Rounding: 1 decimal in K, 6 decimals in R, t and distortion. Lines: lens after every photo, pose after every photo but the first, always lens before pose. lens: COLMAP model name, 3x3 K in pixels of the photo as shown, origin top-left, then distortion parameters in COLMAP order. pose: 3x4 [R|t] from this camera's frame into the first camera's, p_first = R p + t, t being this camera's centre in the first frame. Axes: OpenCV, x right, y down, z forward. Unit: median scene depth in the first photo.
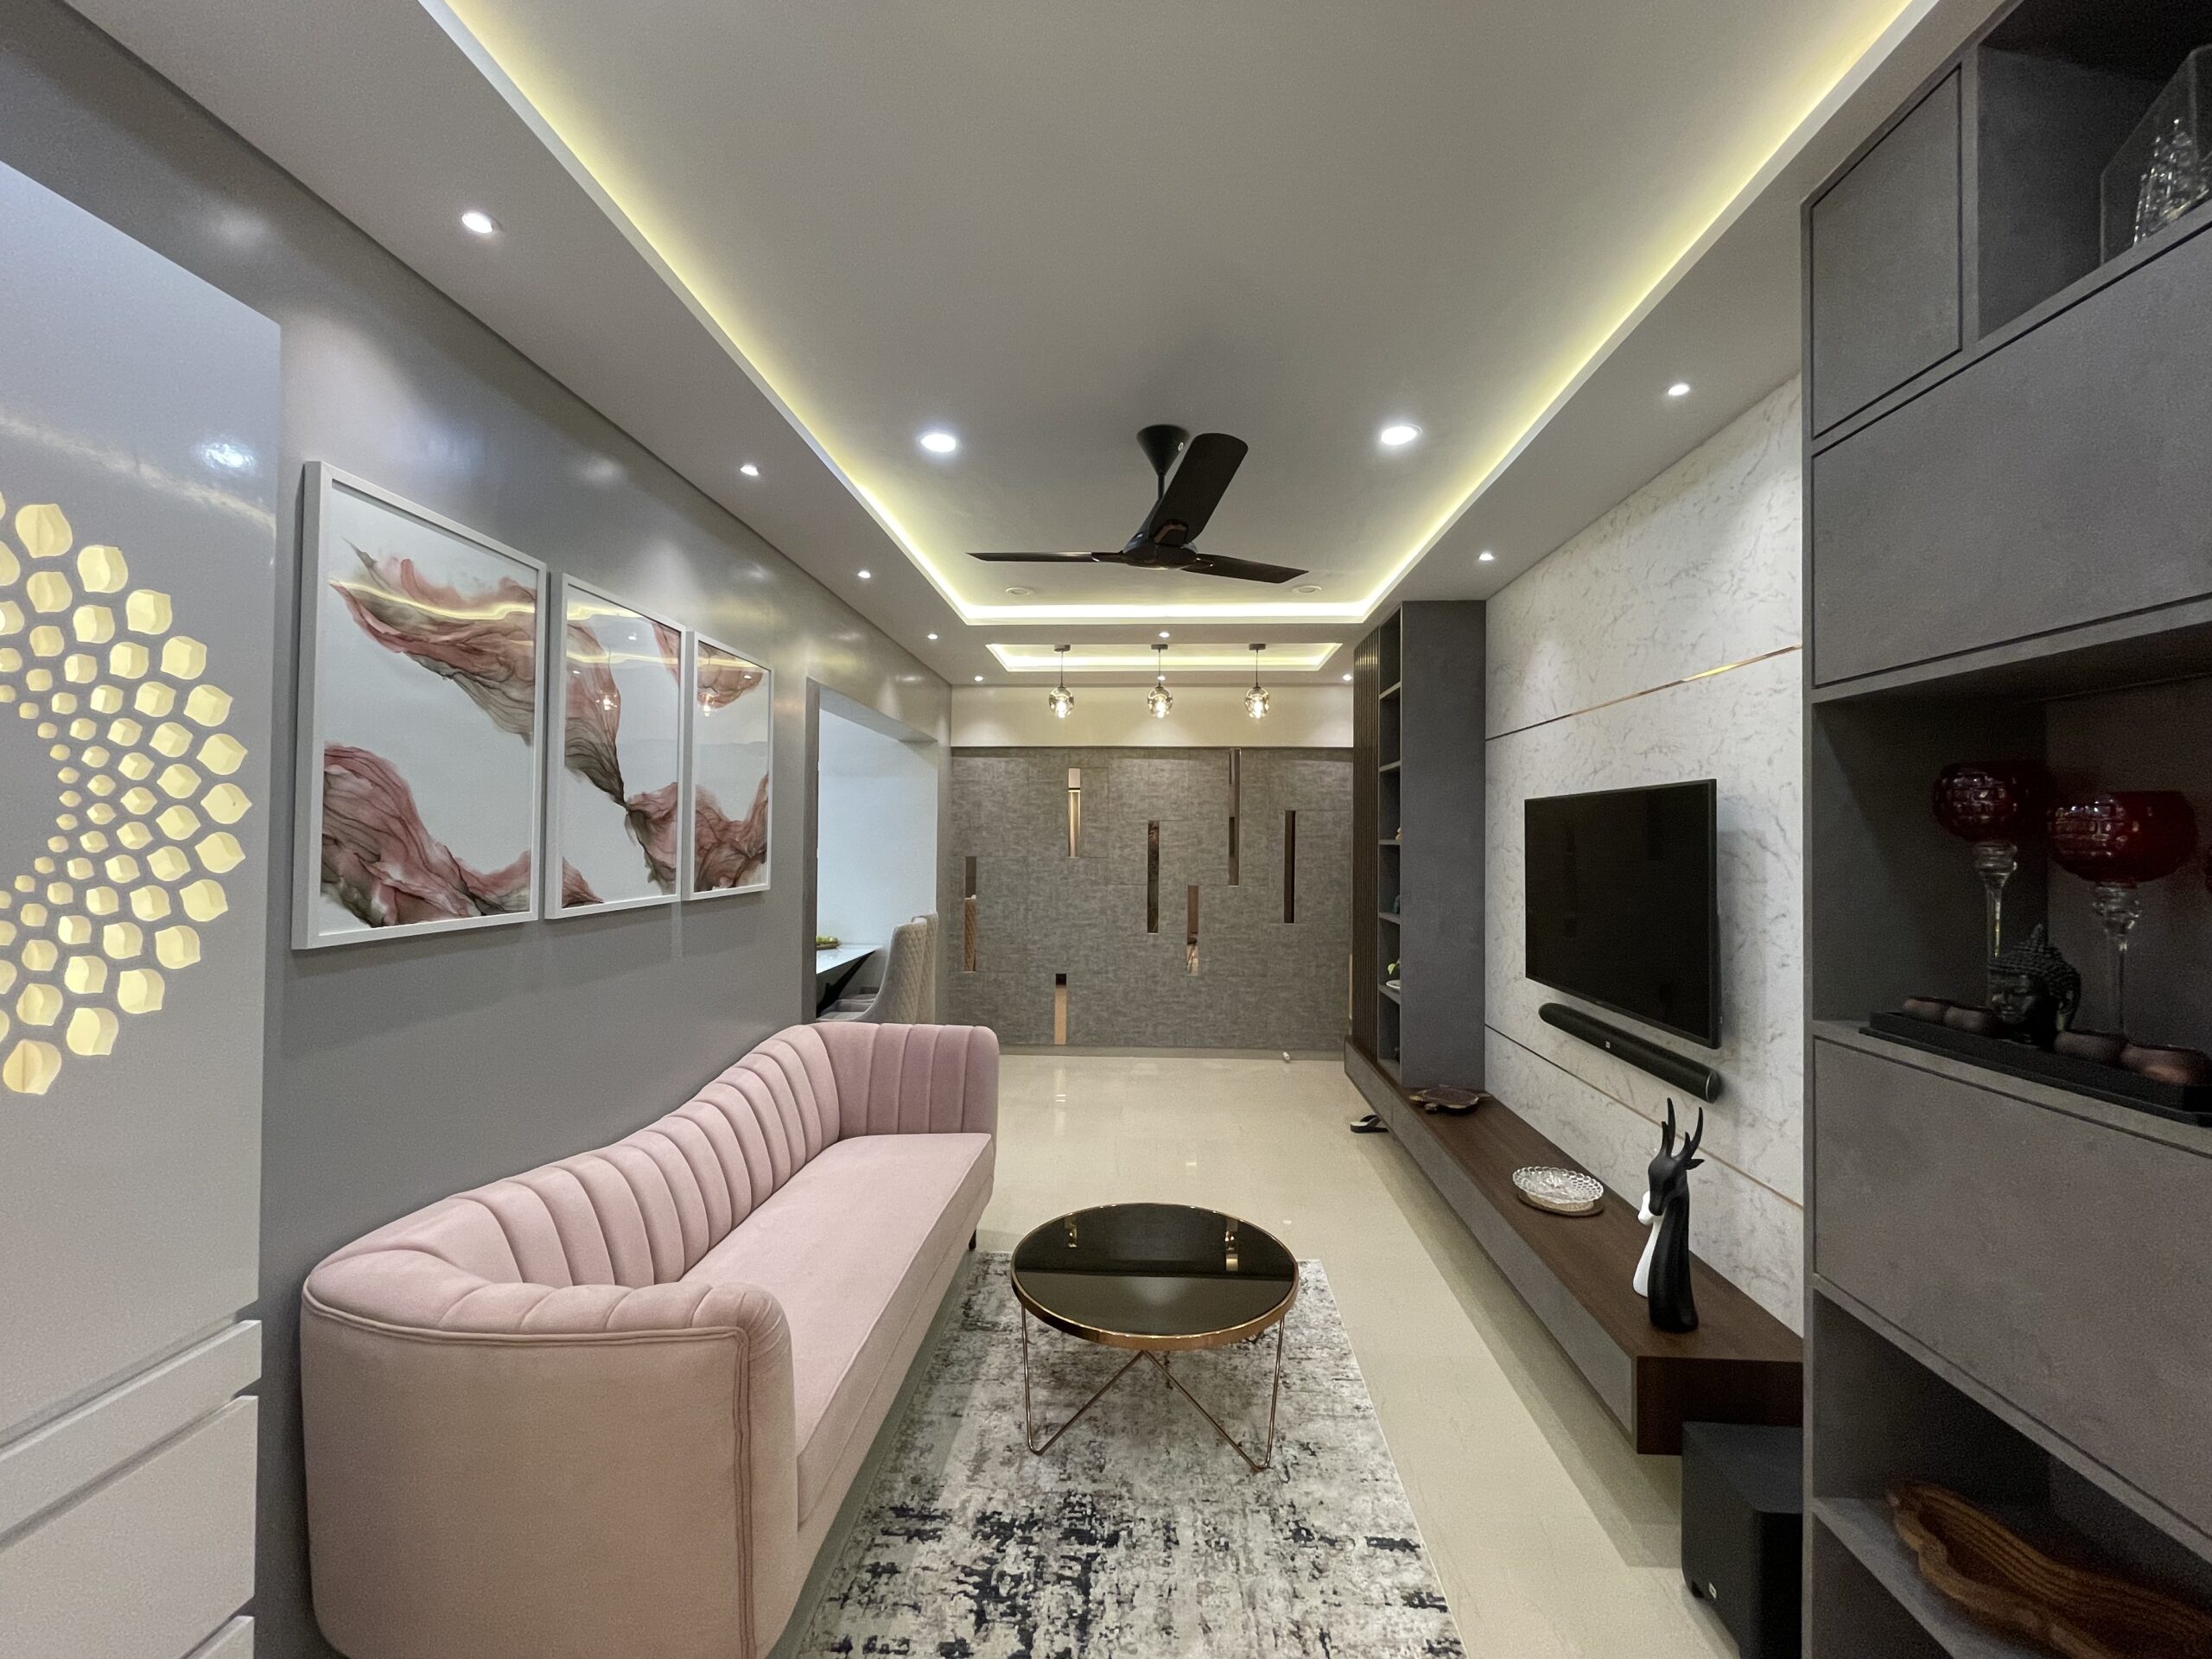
lens RADIAL K [[890.0, 0, 1106.2], [0, 890.0, 831.2], [0, 0, 1]] dist [-0.002885, -0.000167]
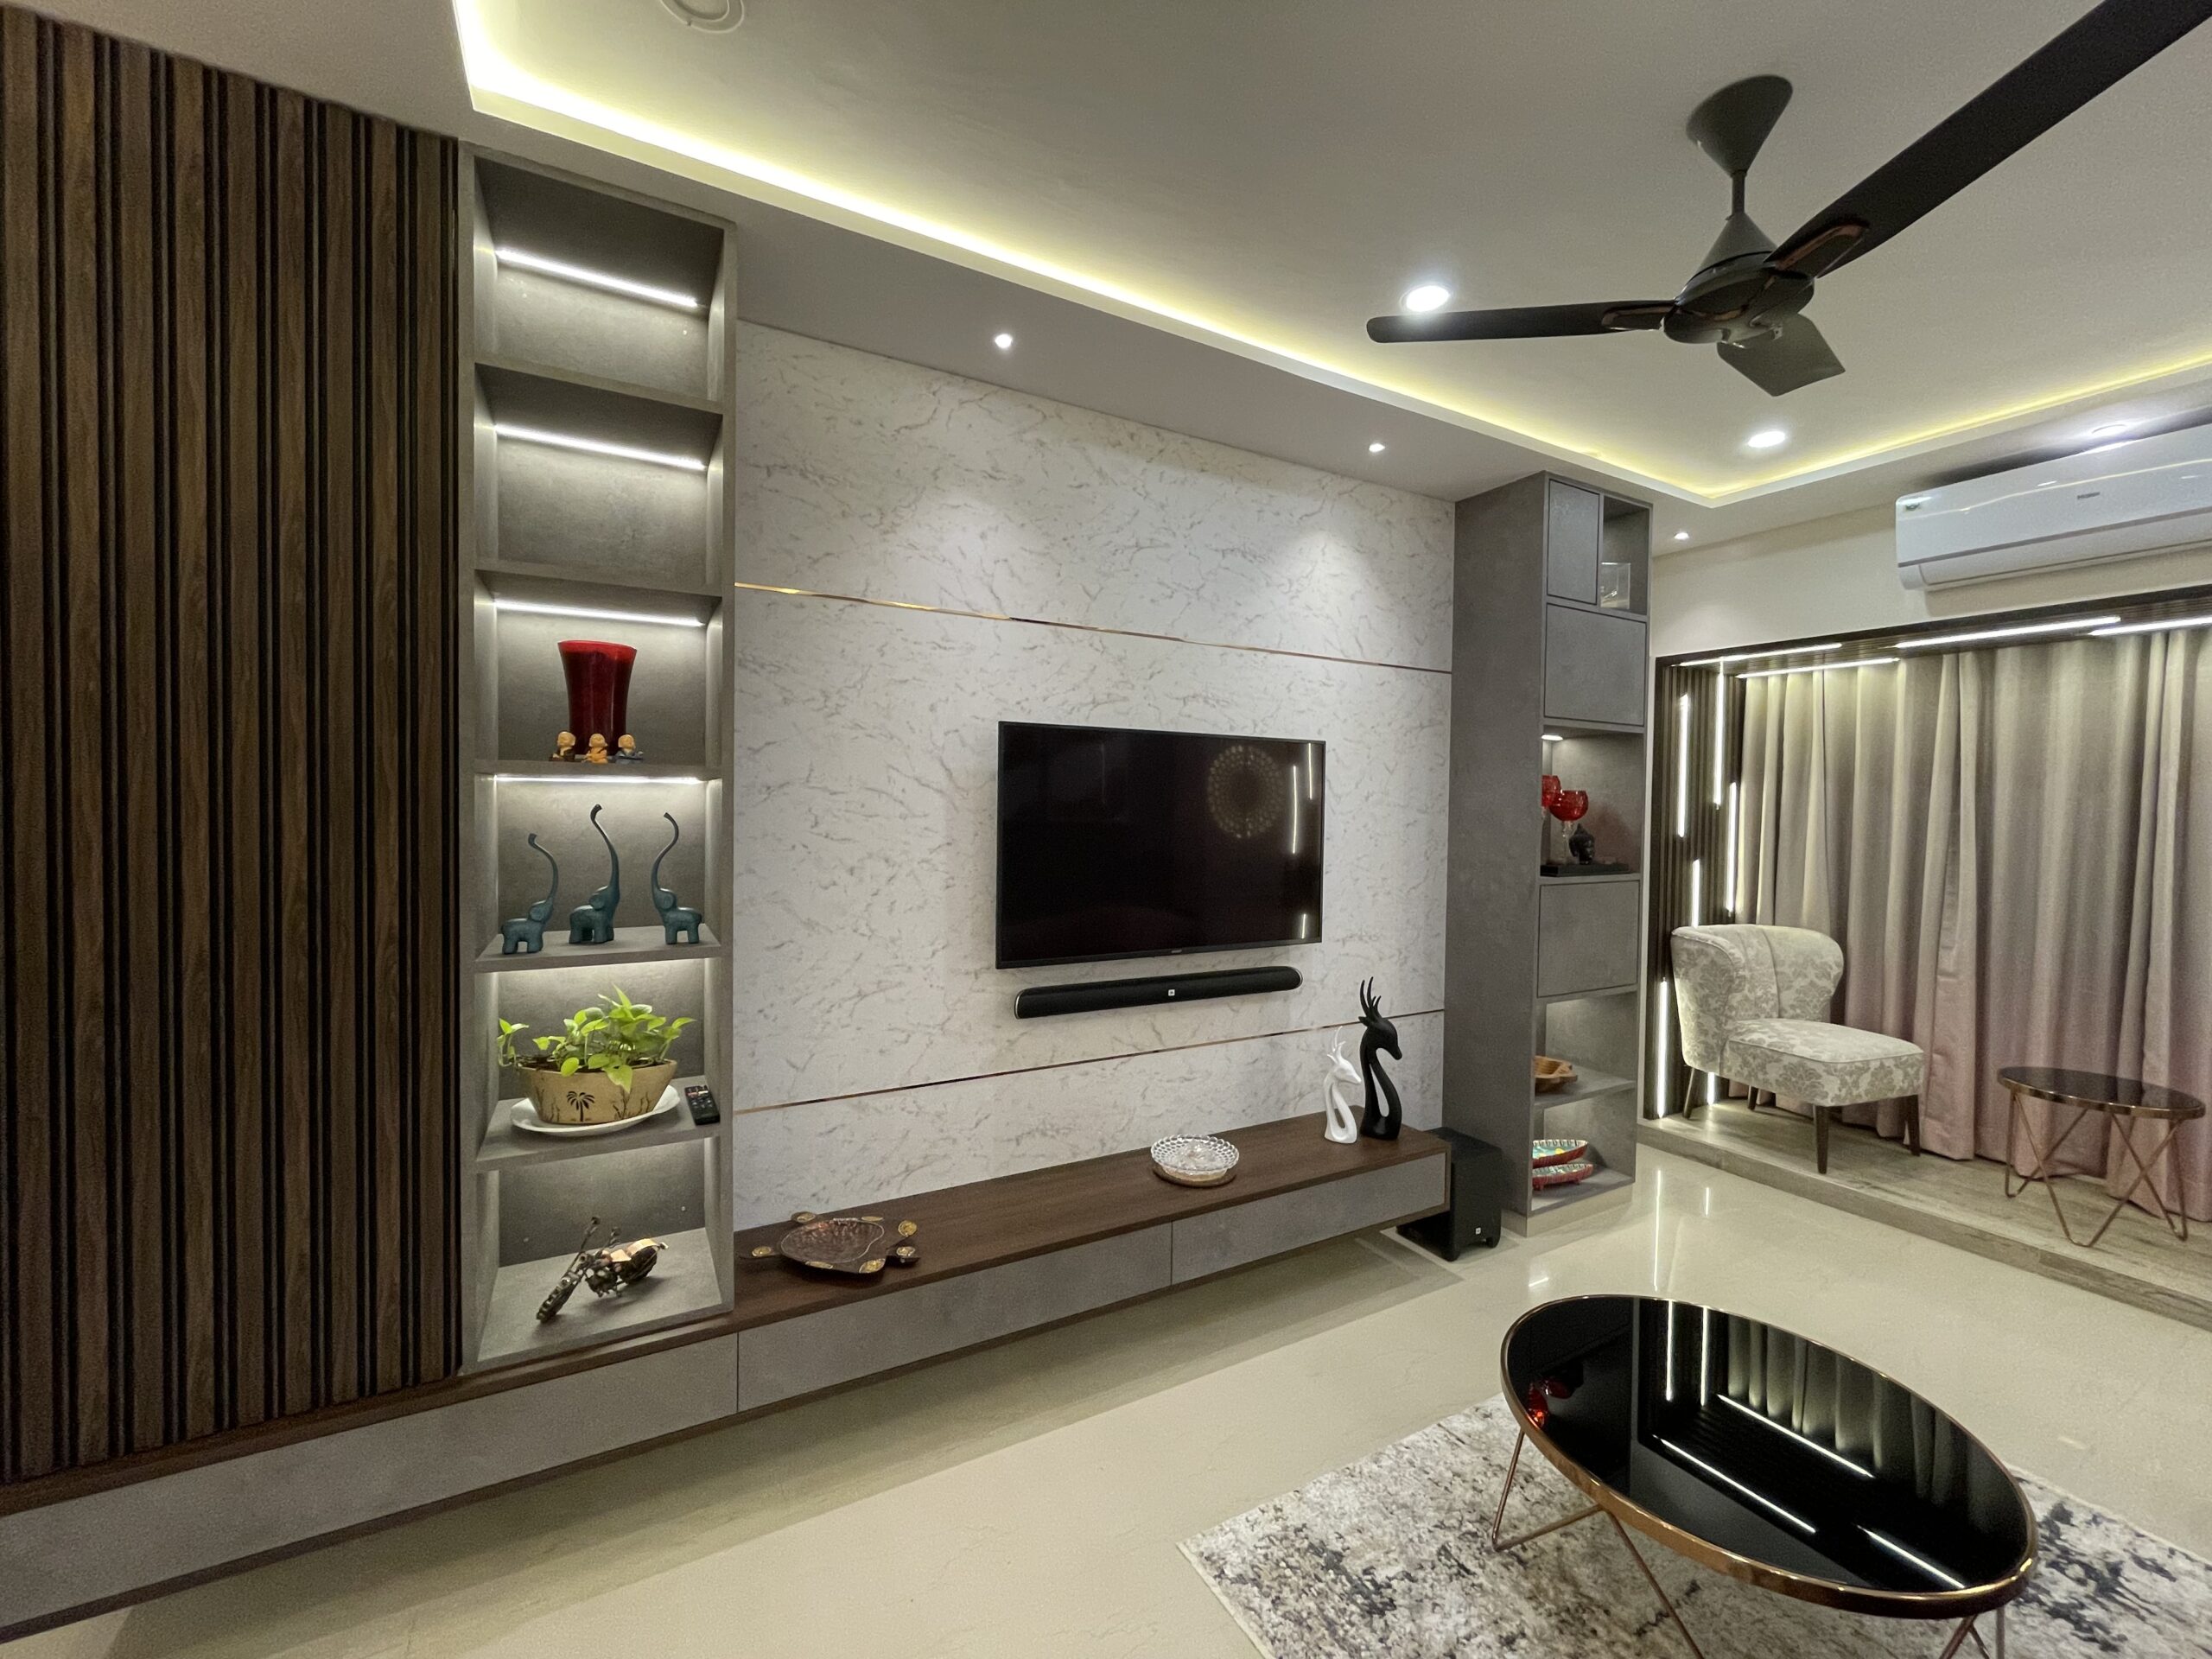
lens RADIAL K [[890.0, 0, 1113.6], [0, 890.0, 829.0], [0, 0, 1]] dist [-0.002885, -0.000167]
pose [[-0.540511, -0.035556, 0.840585, -0.270673], [-0.024103, 0.999351, 0.026773, 0.044779], [-0.840992, -0.005790, -0.541017, 1.973310]]
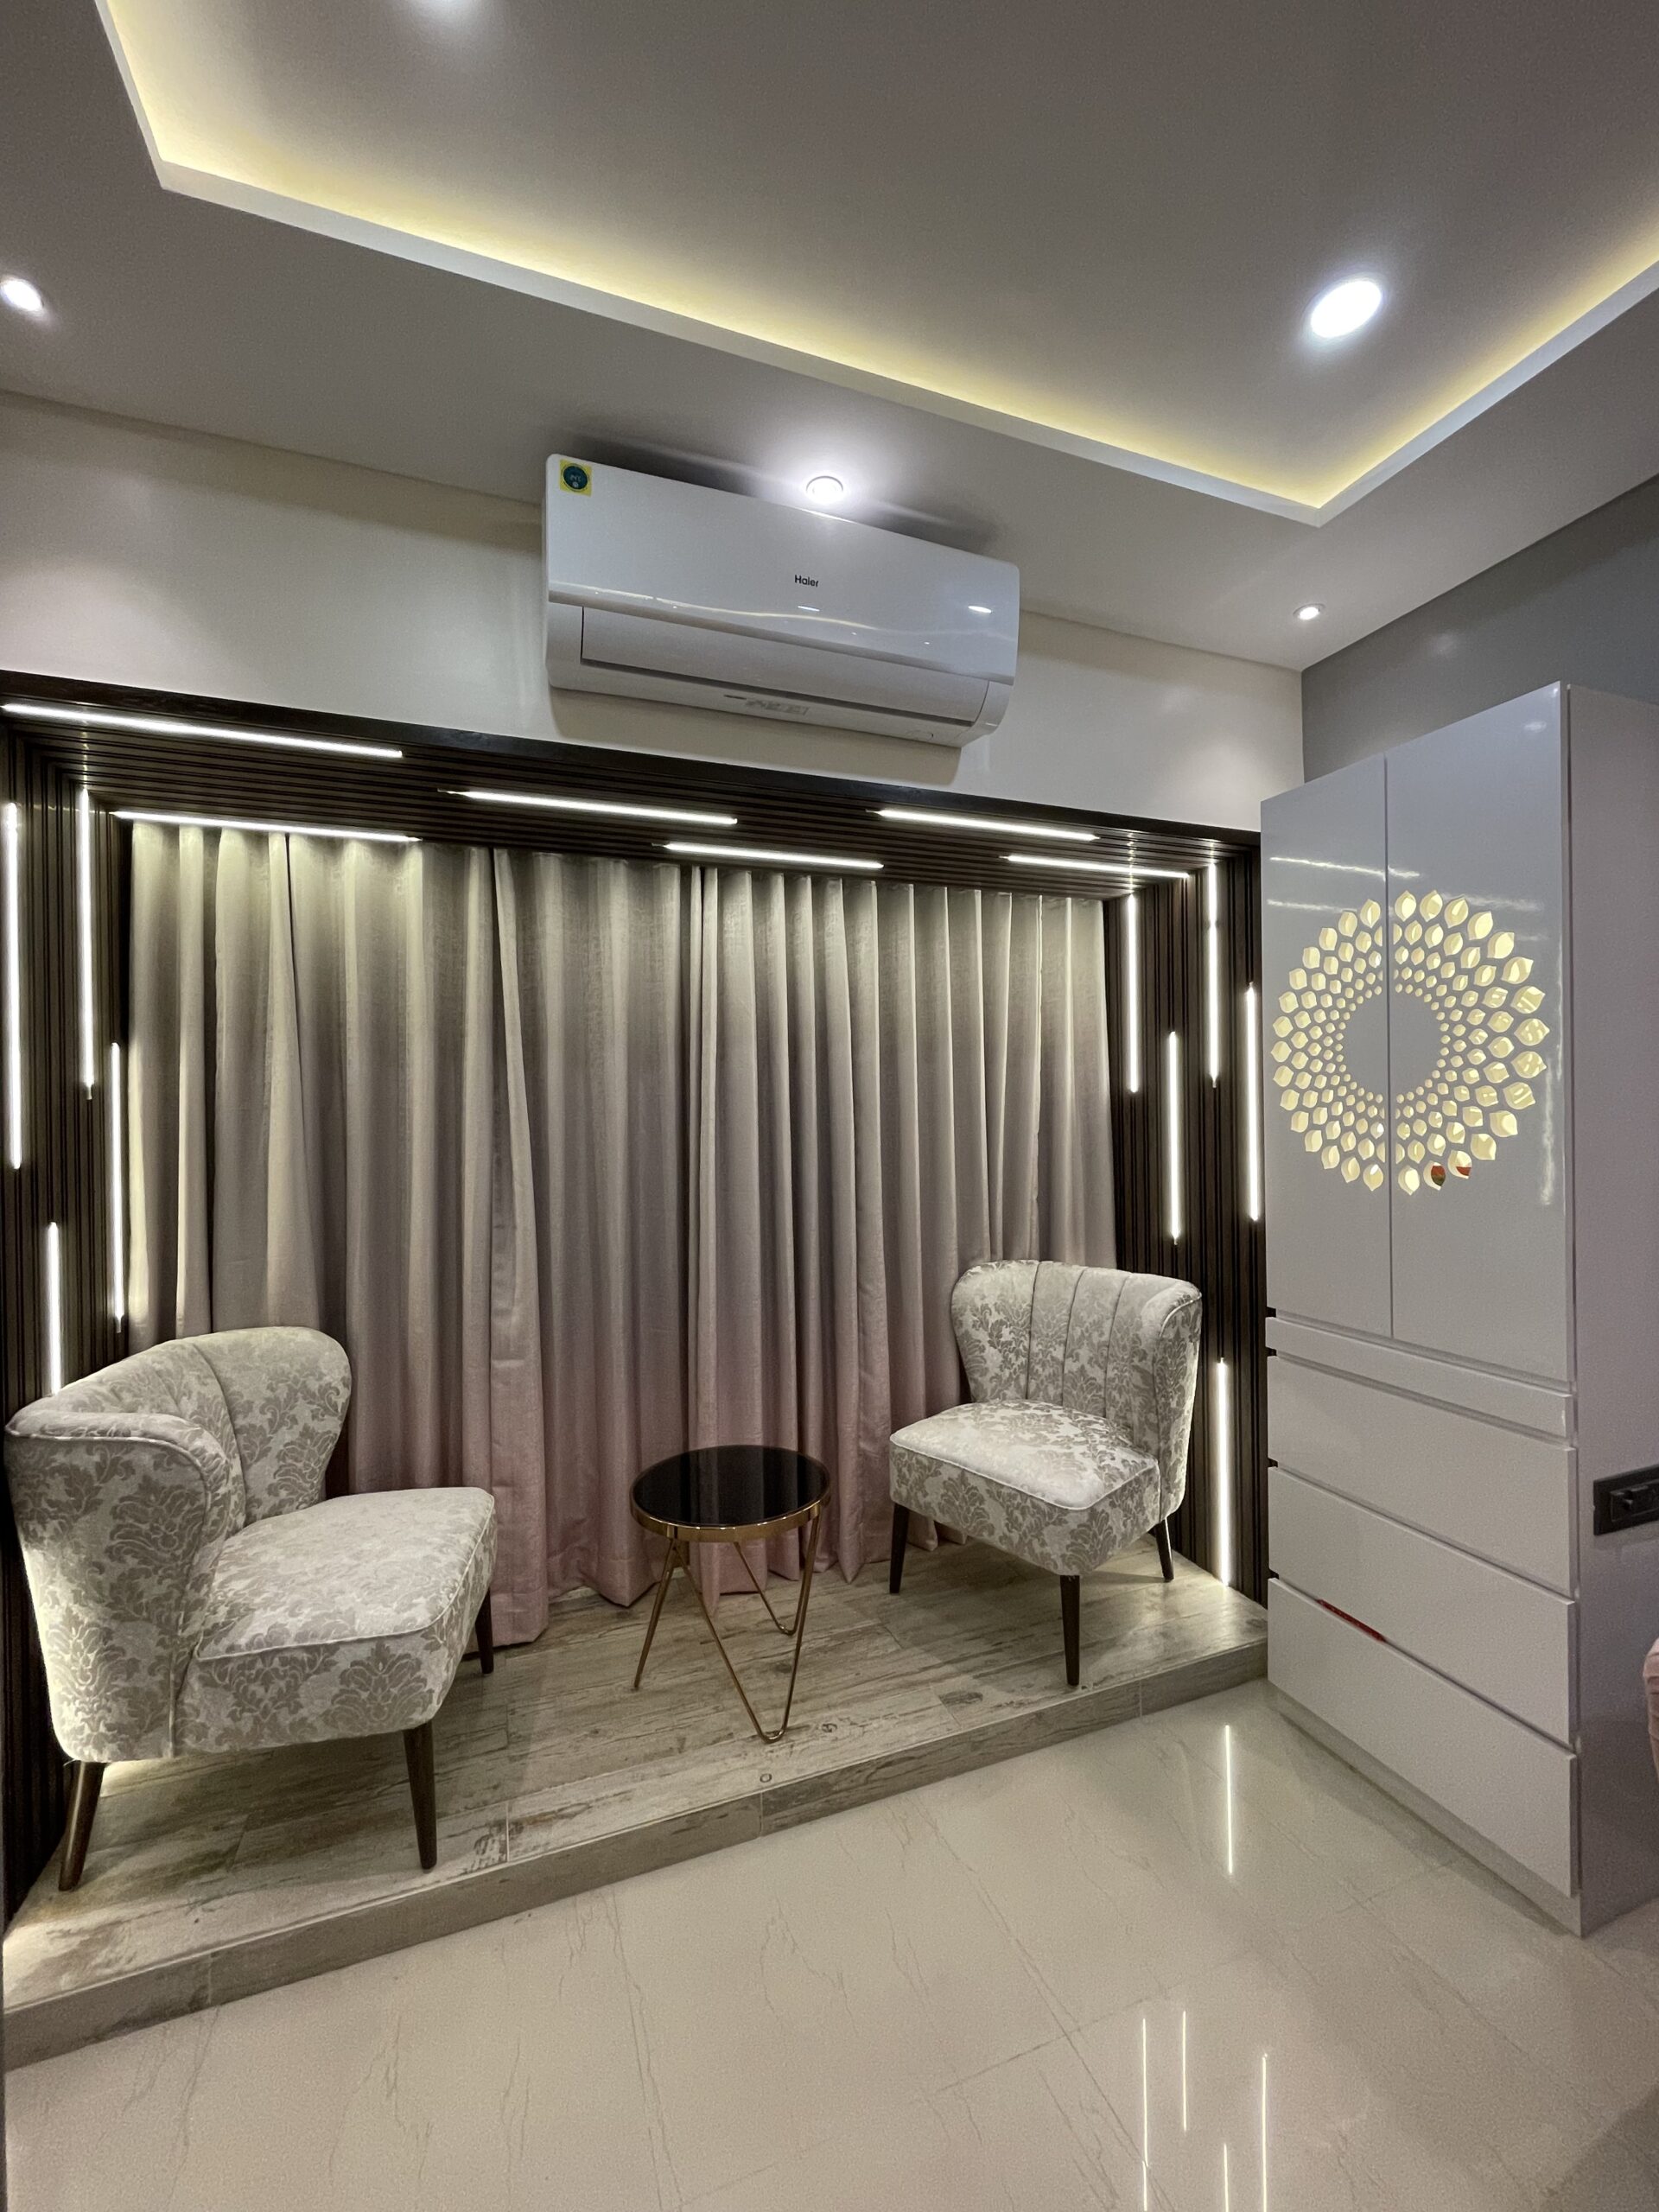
lens RADIAL K [[890.0, 0, 828.1], [0, 890.0, 1110.0], [0, 0, 1]] dist [-0.002885, -0.000167]
pose [[-0.914763, 0.005145, -0.403958, 0.335520], [0.010730, 0.999876, -0.011564, 0.050155], [0.403849, -0.014913, -0.914704, 0.895442]]
